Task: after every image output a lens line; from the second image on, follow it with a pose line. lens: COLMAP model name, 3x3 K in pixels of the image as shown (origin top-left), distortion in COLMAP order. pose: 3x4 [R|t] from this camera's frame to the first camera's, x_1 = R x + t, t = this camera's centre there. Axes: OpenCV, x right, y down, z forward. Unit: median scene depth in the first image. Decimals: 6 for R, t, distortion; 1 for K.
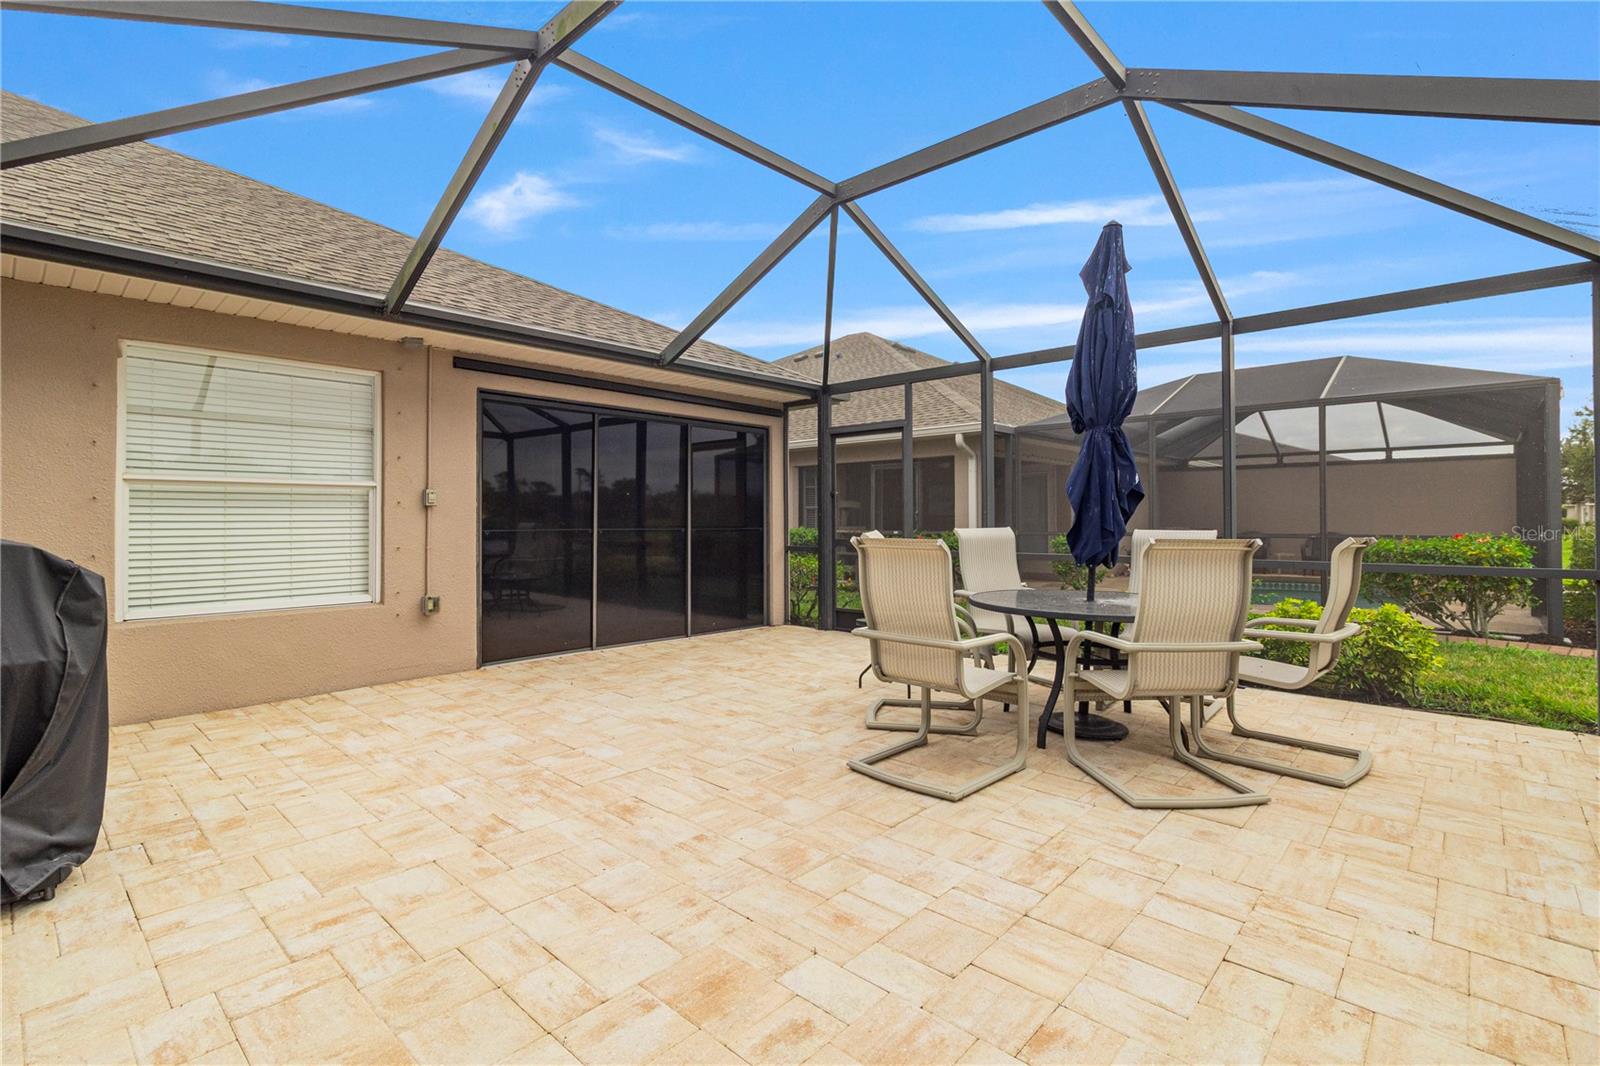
lens RADIAL K [[741.2, 0, 796.0], [0, 741.2, 523.5], [0, 0, 1]] dist [0.003924, 0.000513]
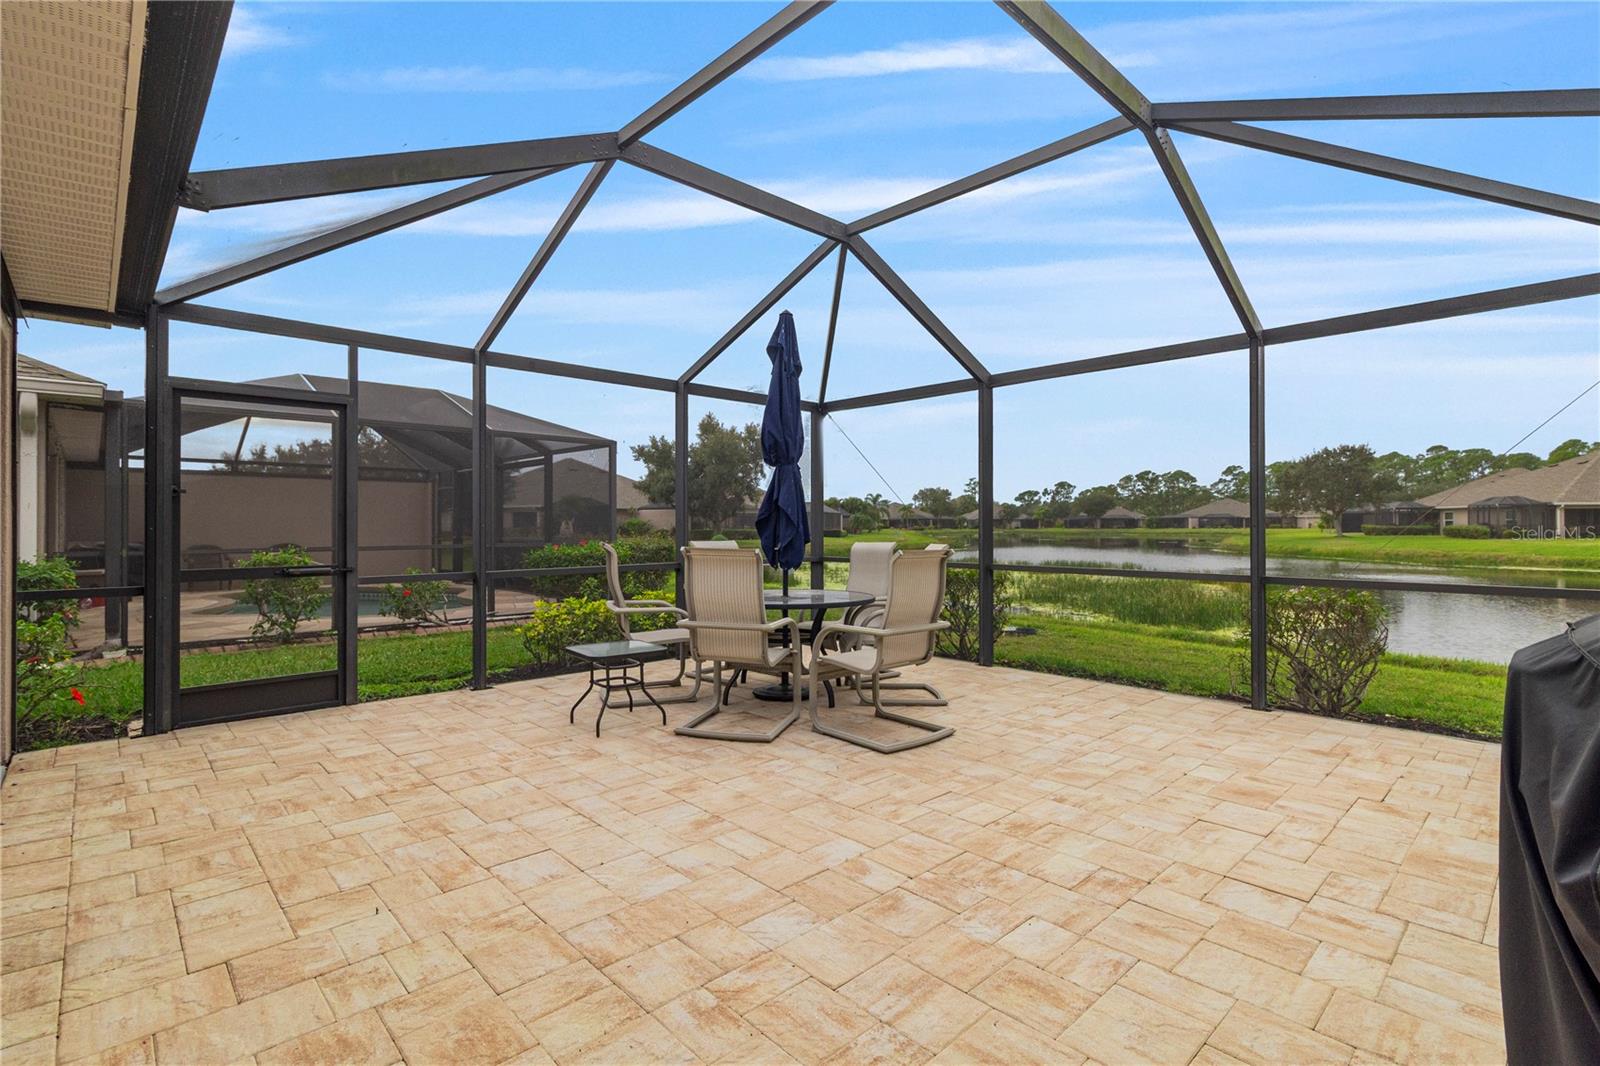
lens RADIAL K [[741.2, 0, 796.0], [0, 741.2, 523.5], [0, 0, 1]] dist [0.003924, 0.000513]
pose [[0.071112, 0.004351, 0.997459, -1.206865], [0.006887, 0.999965, -0.004853, -0.021844], [-0.997445, 0.007214, 0.071080, 1.180992]]
